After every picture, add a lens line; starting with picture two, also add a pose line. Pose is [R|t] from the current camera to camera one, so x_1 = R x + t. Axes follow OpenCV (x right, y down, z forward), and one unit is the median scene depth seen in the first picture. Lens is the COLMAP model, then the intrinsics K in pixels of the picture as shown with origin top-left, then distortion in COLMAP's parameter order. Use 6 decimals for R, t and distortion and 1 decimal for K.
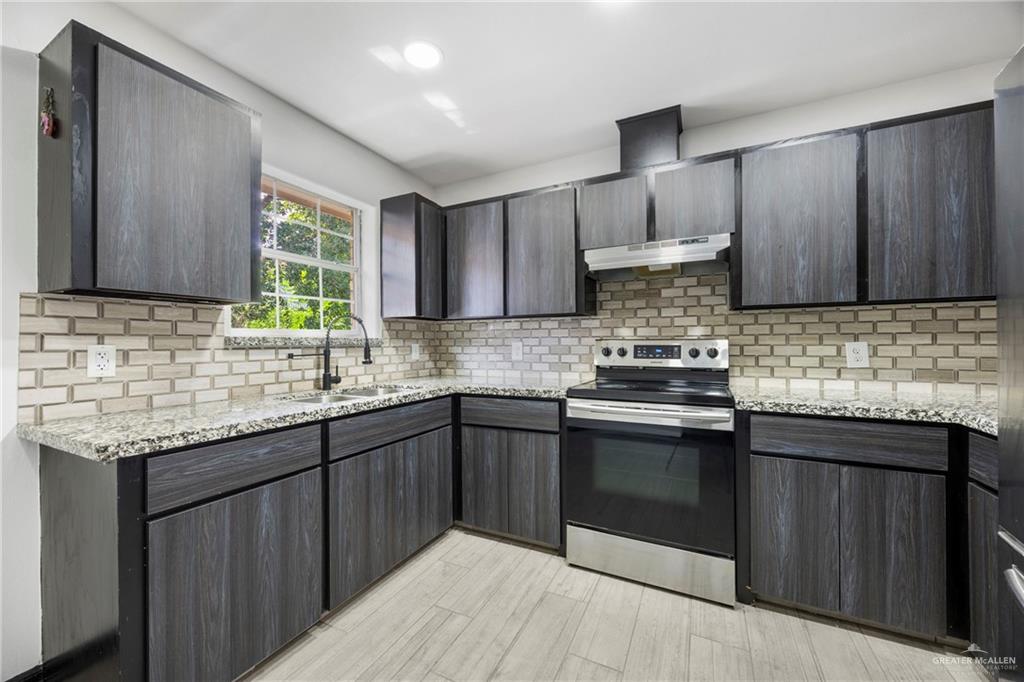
lens RADIAL K [[390.2, 0, 512.0], [0, 390.2, 341.0], [0, 0, 1]] dist [0.000218, 0.000064]
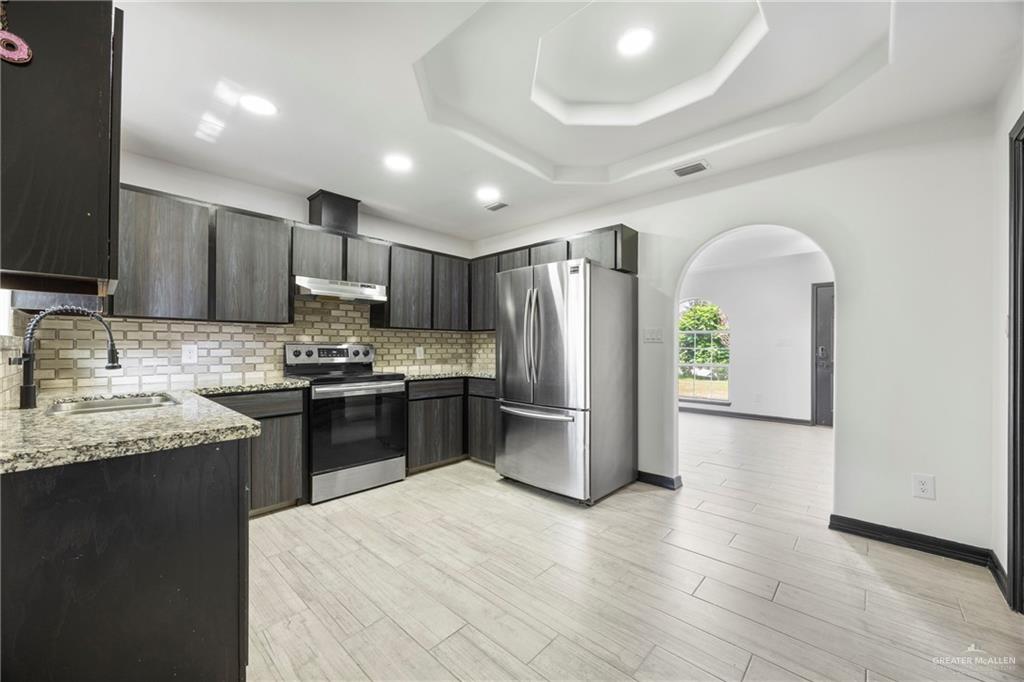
lens RADIAL K [[390.2, 0, 512.0], [0, 390.2, 341.0], [0, 0, 1]] dist [0.000218, 0.000064]
pose [[0.285721, 0.020938, 0.958084, -0.937595], [-0.008049, 0.999778, -0.019448, 0.007232], [-0.958279, -0.002155, 0.285826, -0.075149]]
